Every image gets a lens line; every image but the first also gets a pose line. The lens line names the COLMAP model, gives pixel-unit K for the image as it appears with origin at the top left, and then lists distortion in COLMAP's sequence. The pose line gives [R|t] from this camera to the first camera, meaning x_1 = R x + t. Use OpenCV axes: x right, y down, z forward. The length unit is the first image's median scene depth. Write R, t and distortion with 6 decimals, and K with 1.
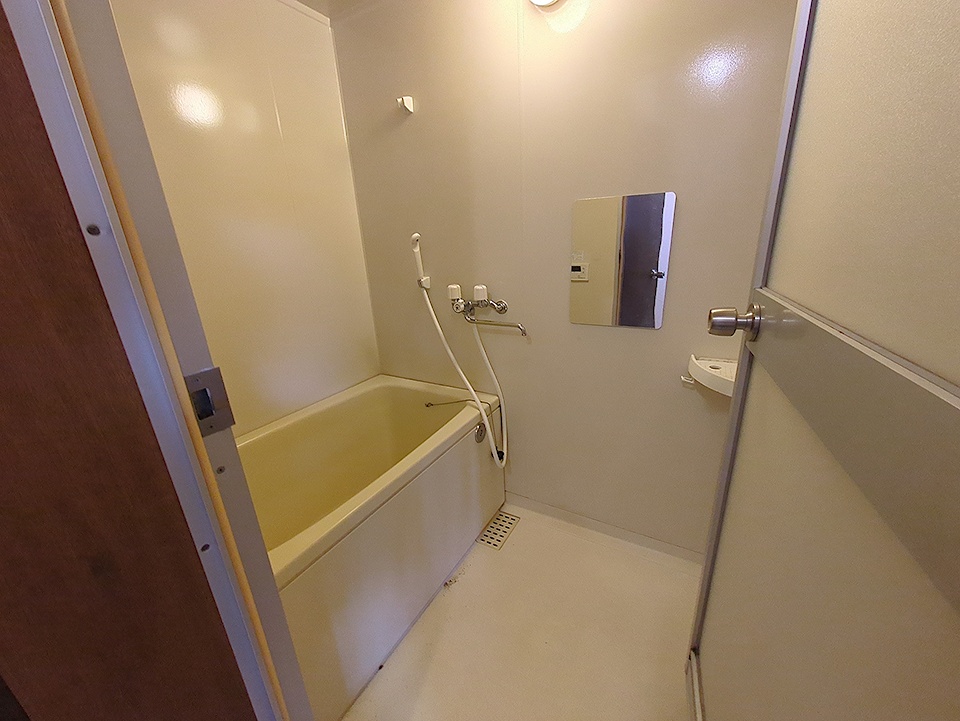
lens RADIAL K [[379.0, 0, 483.7], [0, 379.0, 362.8], [0, 0, 1]] dist [-0.000832, 0.000601]
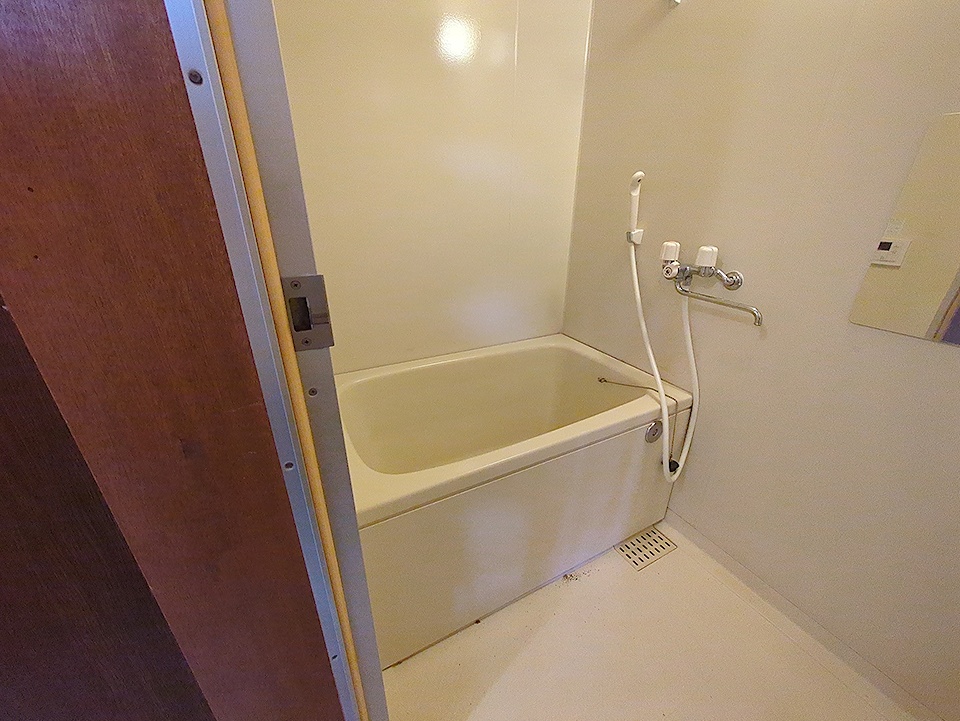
lens RADIAL K [[379.0, 0, 483.7], [0, 379.0, 362.8], [0, 0, 1]] dist [-0.000832, 0.000601]
pose [[0.850565, 0.261833, -0.456050, 0.012056], [-0.215123, 0.964593, 0.152584, -0.001826], [0.479855, -0.031676, 0.876776, 0.122959]]
